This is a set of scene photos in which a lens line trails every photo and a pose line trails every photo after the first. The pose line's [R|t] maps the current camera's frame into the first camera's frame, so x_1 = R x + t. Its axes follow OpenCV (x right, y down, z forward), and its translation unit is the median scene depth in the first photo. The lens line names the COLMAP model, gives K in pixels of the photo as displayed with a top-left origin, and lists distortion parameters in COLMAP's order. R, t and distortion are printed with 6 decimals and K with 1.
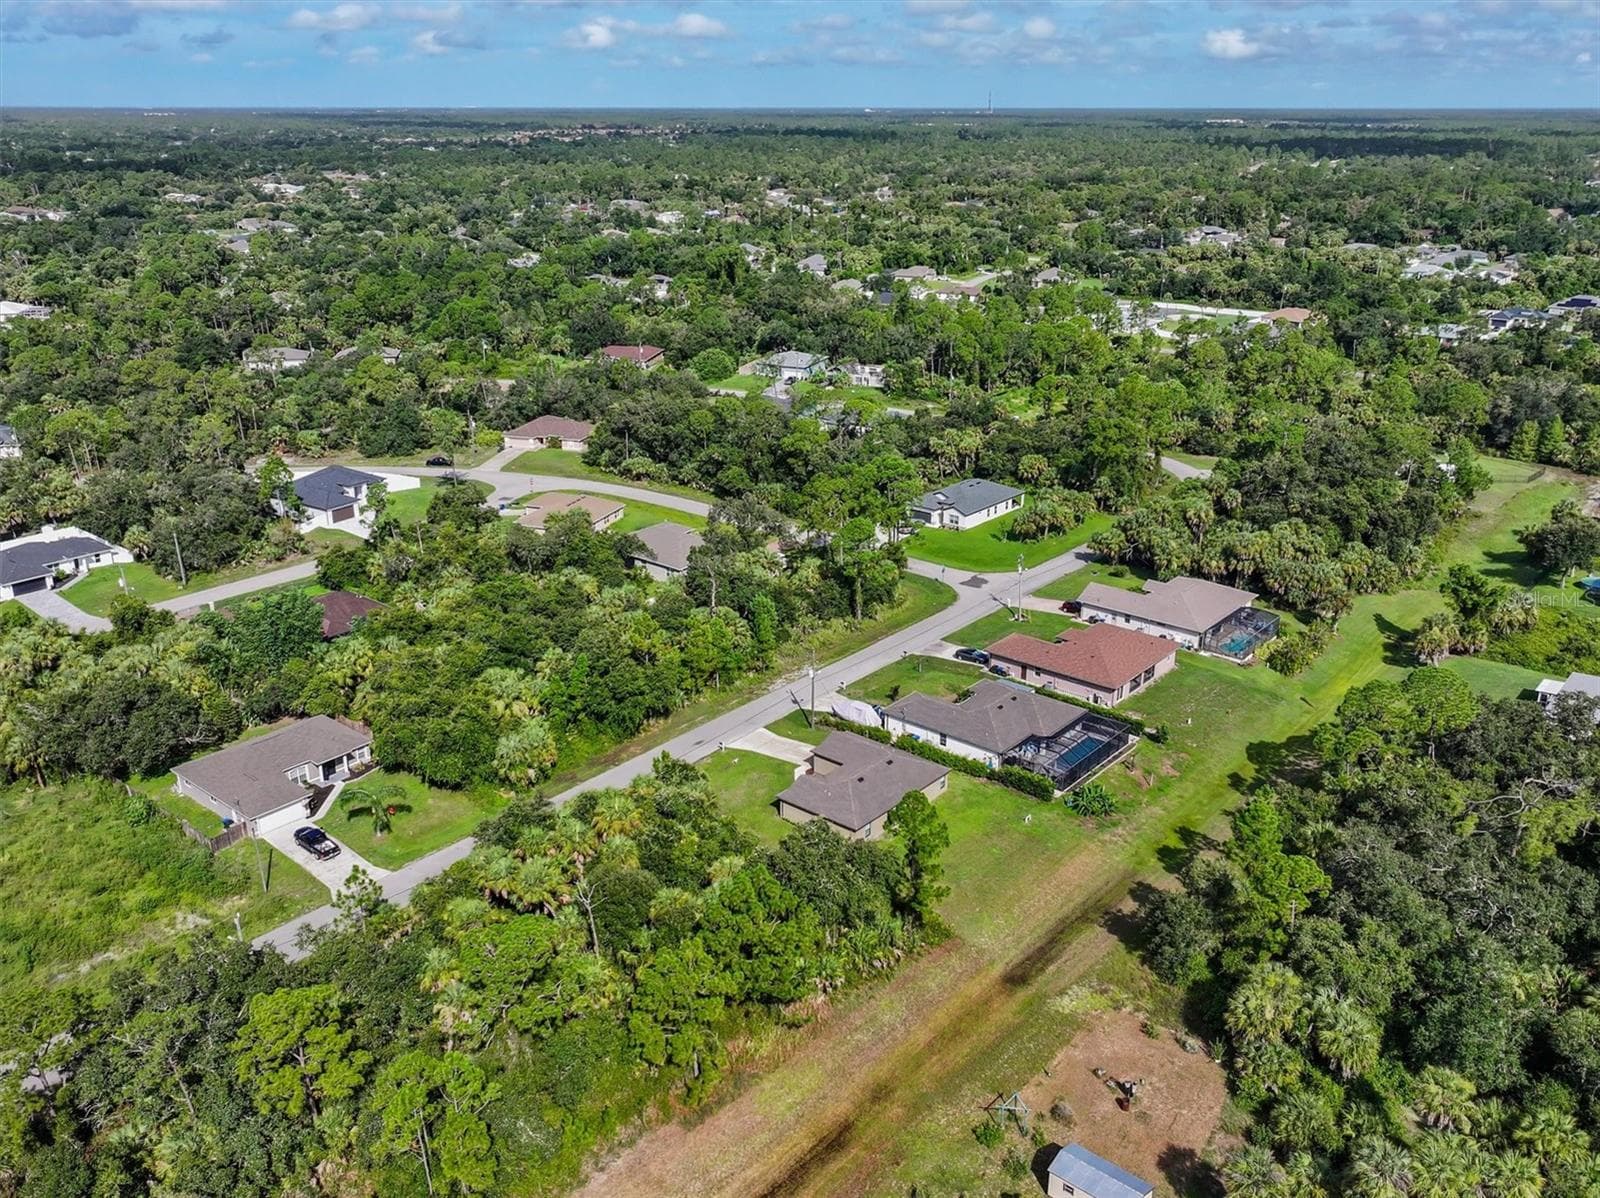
lens RADIAL K [[1306.3, 0, 800.0], [0, 1306.3, 599.0], [0, 0, 1]] dist [0.000398, 0.002862]
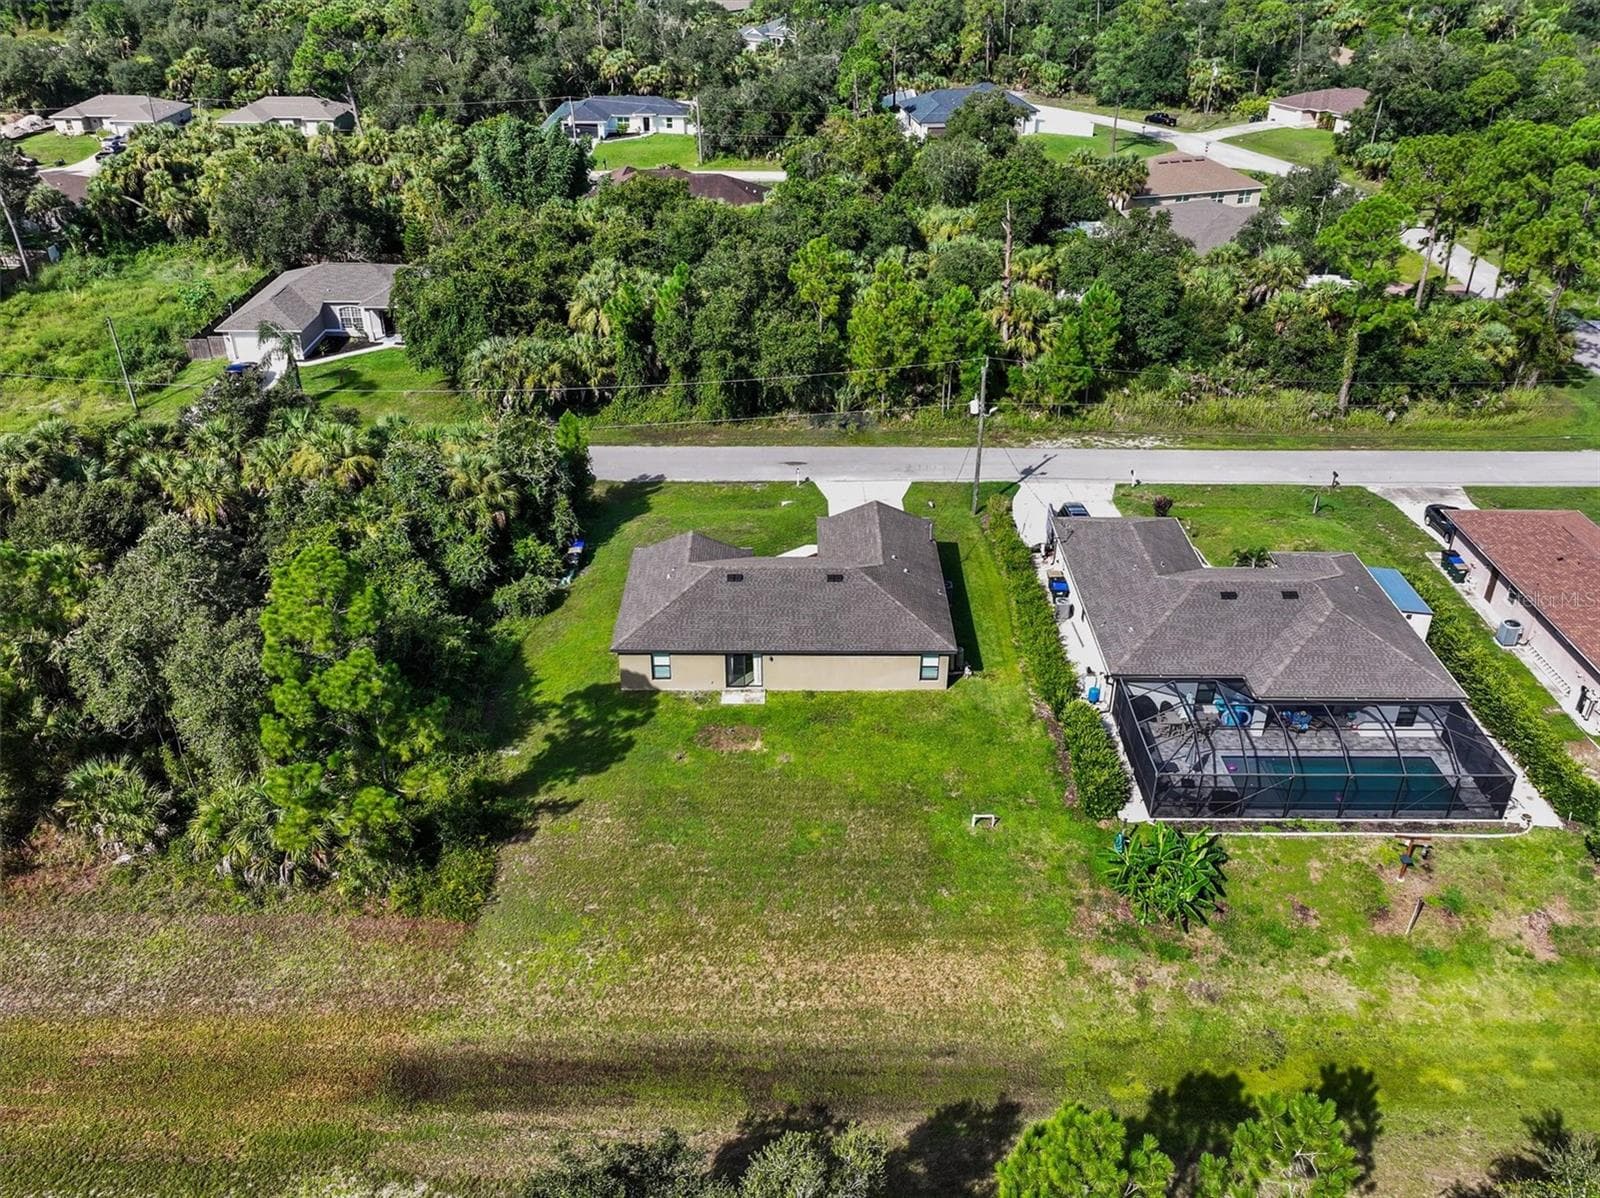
lens RADIAL K [[1306.3, 0, 800.0], [0, 1306.3, 599.0], [0, 0, 1]] dist [0.000398, 0.002862]
pose [[0.661123, 0.381576, -0.646000, 0.308366], [-0.264265, 0.924267, 0.275489, 0.000676], [0.702197, -0.011417, 0.711891, 0.533040]]
